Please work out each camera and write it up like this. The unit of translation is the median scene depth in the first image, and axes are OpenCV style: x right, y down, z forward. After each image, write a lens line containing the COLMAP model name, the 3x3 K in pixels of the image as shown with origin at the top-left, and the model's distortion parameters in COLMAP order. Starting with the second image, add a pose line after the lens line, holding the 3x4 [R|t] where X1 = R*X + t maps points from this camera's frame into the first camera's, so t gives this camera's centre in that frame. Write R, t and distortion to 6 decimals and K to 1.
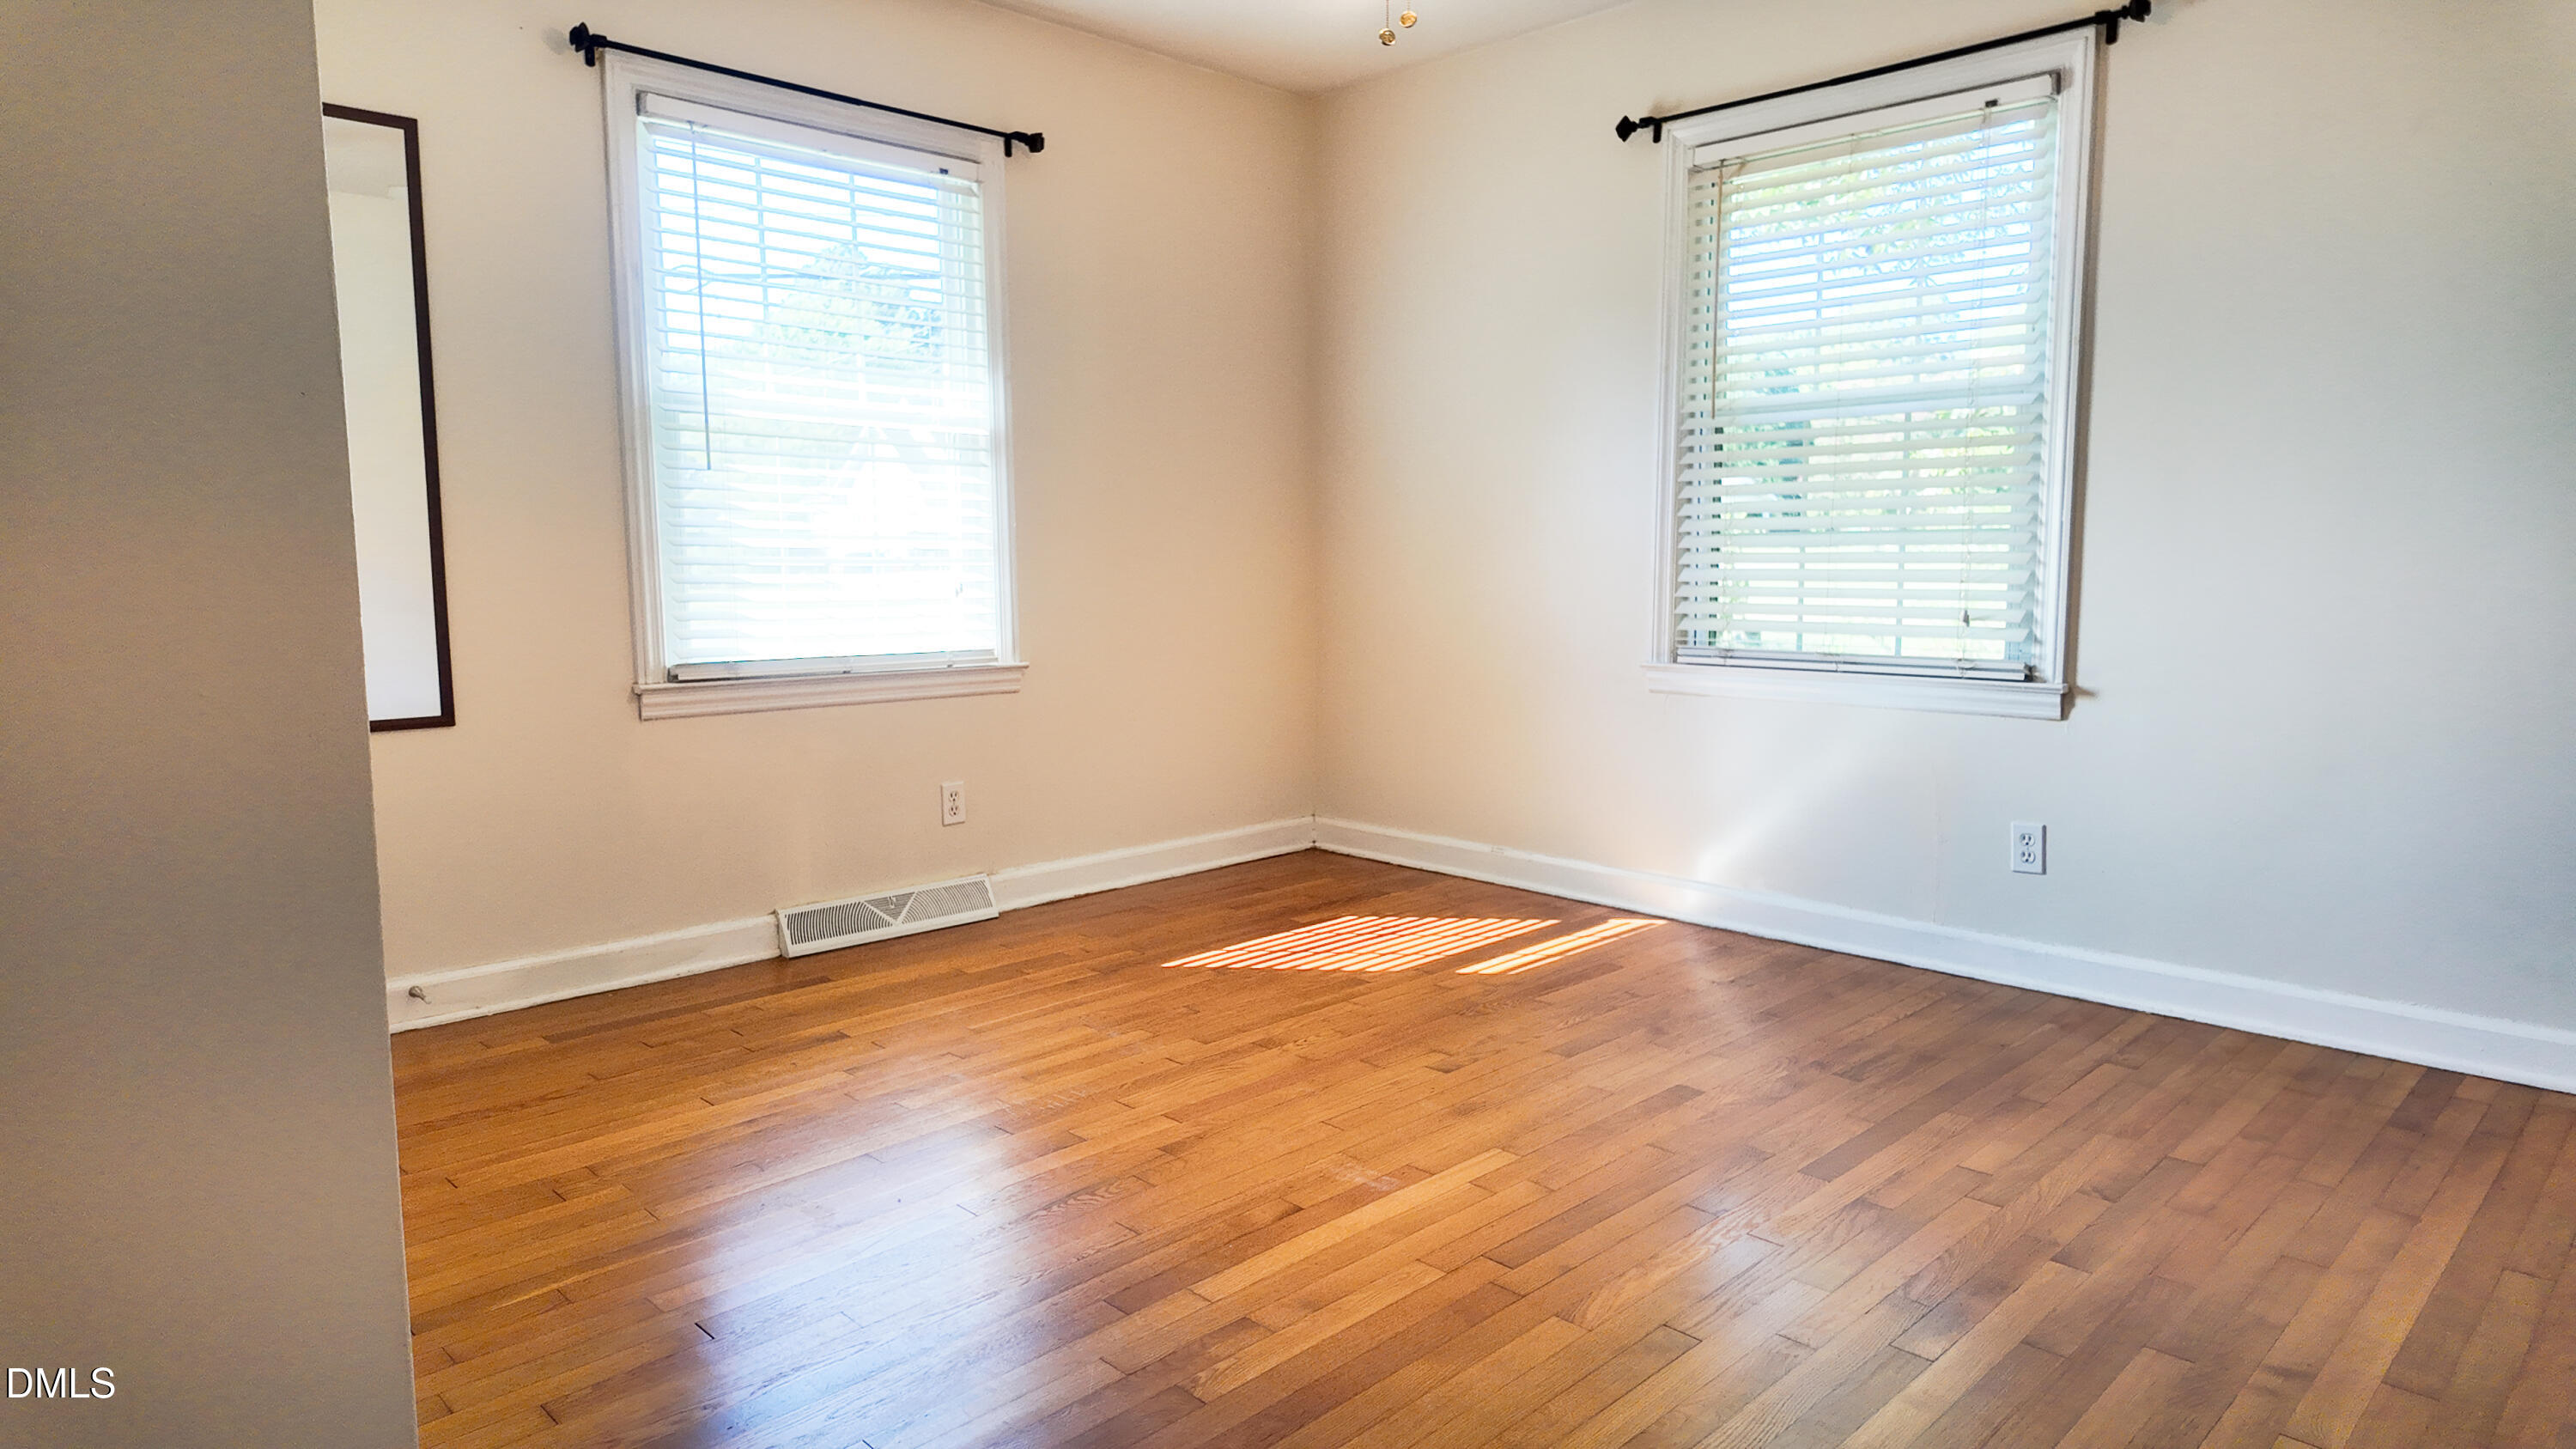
lens RADIAL K [[1450.9, 0, 1288.0], [0, 1450.9, 724.5], [0, 0, 1]] dist [0.001774, 0.000147]
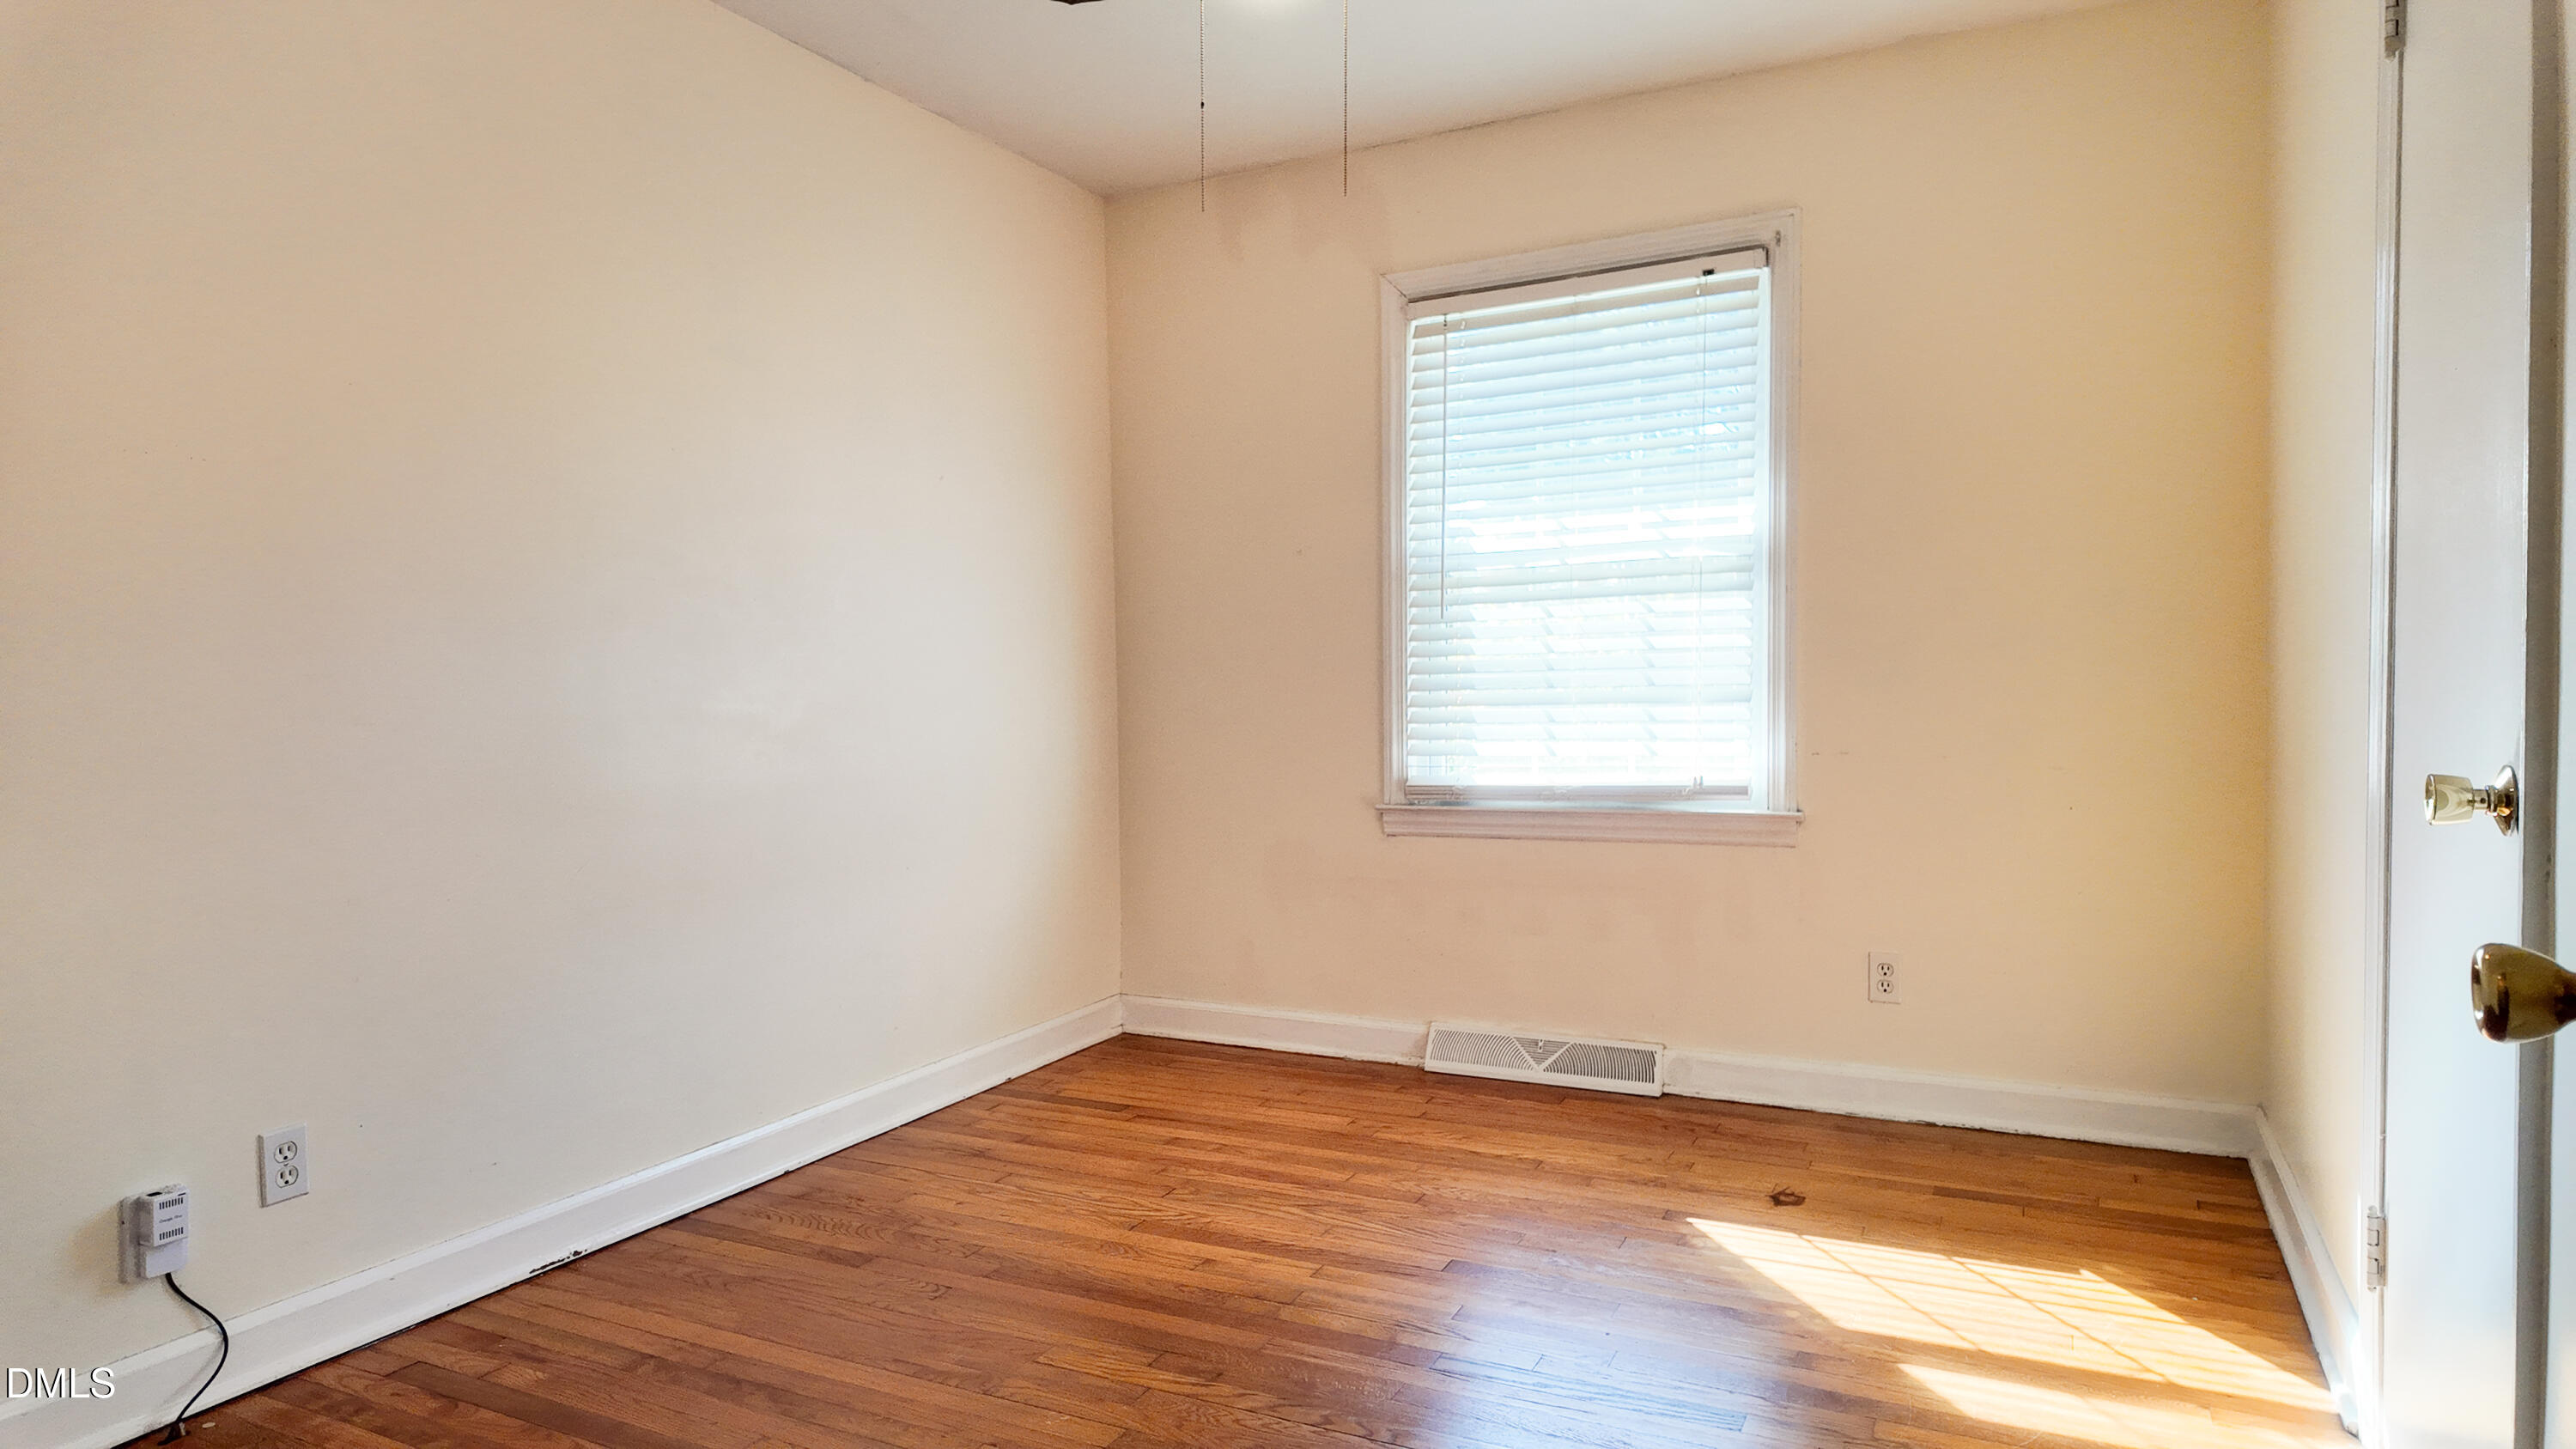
lens RADIAL K [[1450.9, 0, 1288.0], [0, 1450.9, 724.5], [0, 0, 1]] dist [0.001774, 0.000147]
pose [[0.282951, 0.012525, -0.959052, 0.606325], [-0.090197, 0.995831, -0.013606, -0.063389], [0.954884, 0.090353, 0.282901, 0.542757]]
